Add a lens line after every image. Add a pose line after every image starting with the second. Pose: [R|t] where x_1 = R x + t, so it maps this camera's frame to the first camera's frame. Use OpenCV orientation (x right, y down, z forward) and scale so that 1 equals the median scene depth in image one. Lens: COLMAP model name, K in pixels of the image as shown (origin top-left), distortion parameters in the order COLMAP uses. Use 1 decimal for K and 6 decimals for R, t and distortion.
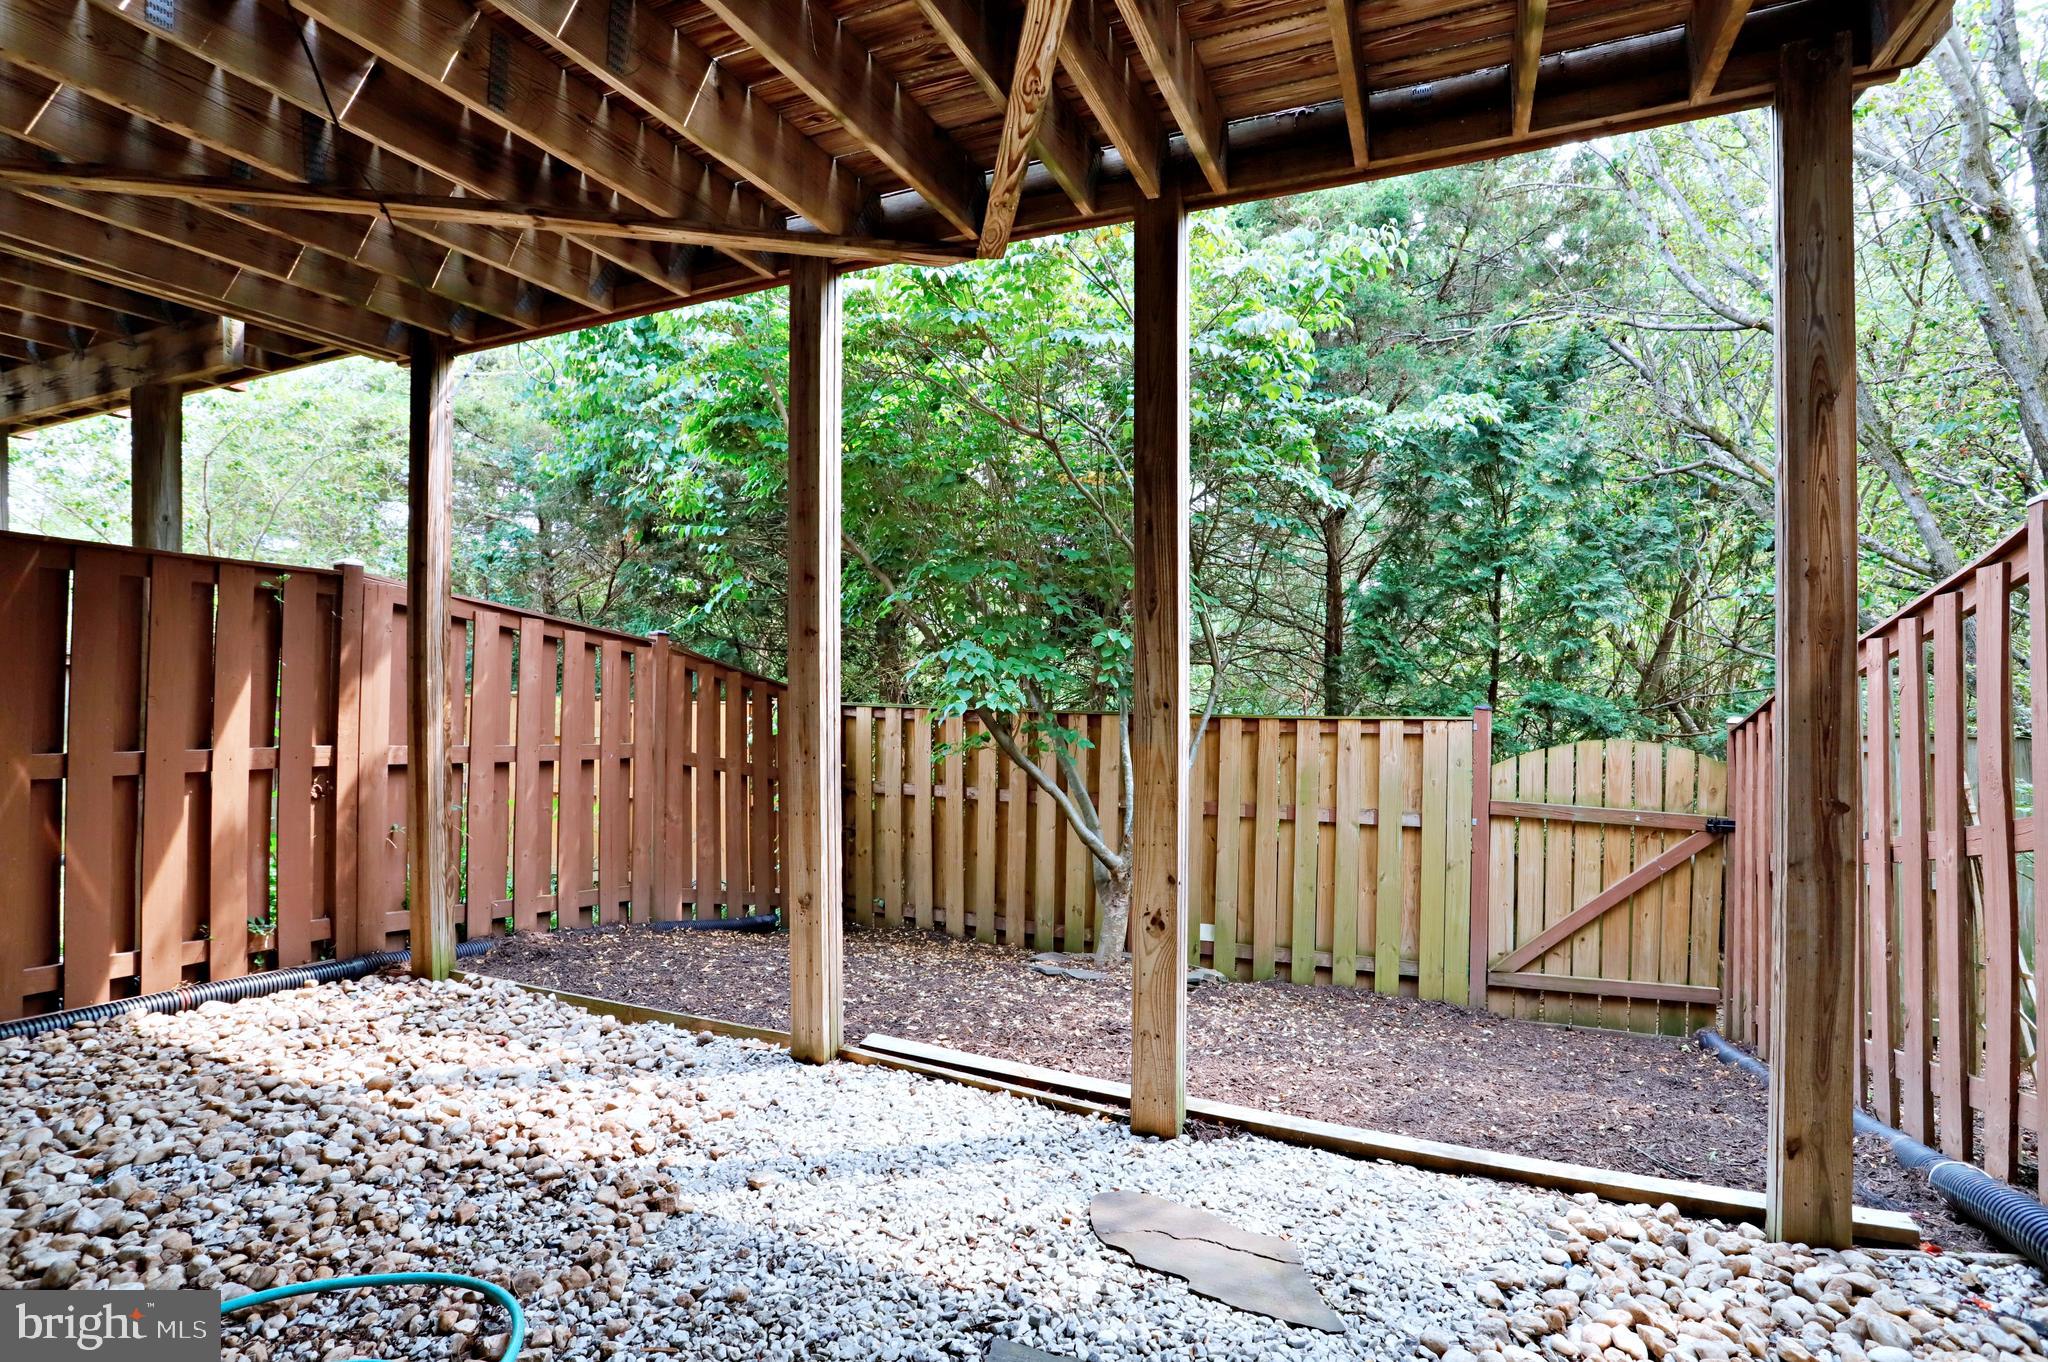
lens RADIAL K [[982.9, 0, 1017.8], [0, 982.9, 680.5], [0, 0, 1]] dist [-0.064093, 0.026755]
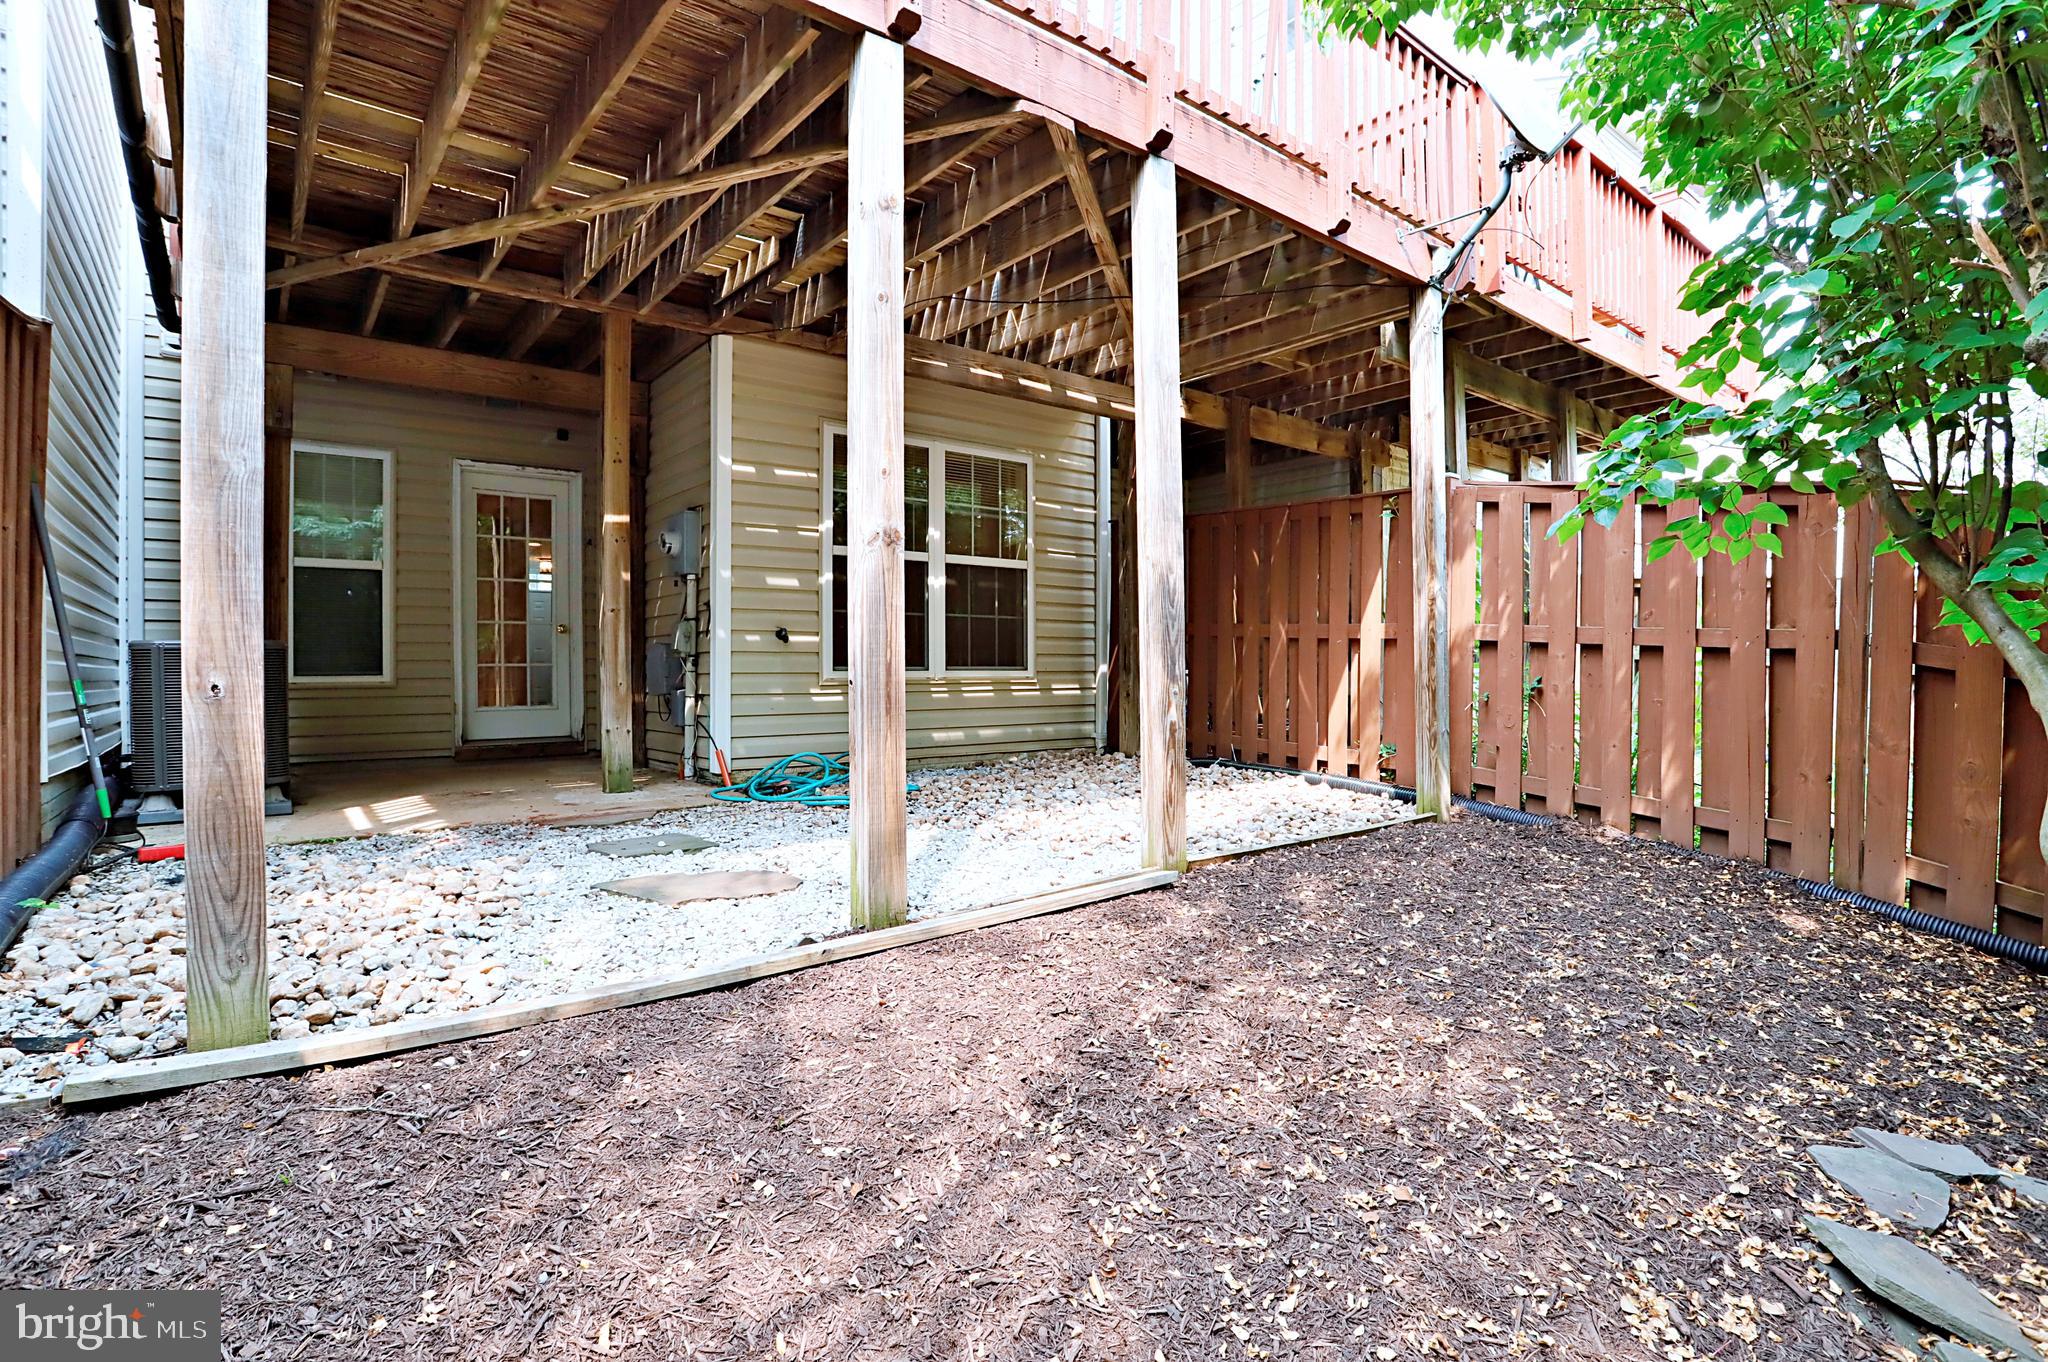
lens RADIAL K [[982.9, 0, 1017.8], [0, 982.9, 680.5], [0, 0, 1]] dist [-0.064093, 0.026755]
pose [[-0.464717, 0.009555, -0.885408, 0.771531], [-0.004020, 0.999909, 0.012900, 0.146011], [0.885450, 0.009554, -0.464636, 1.248647]]
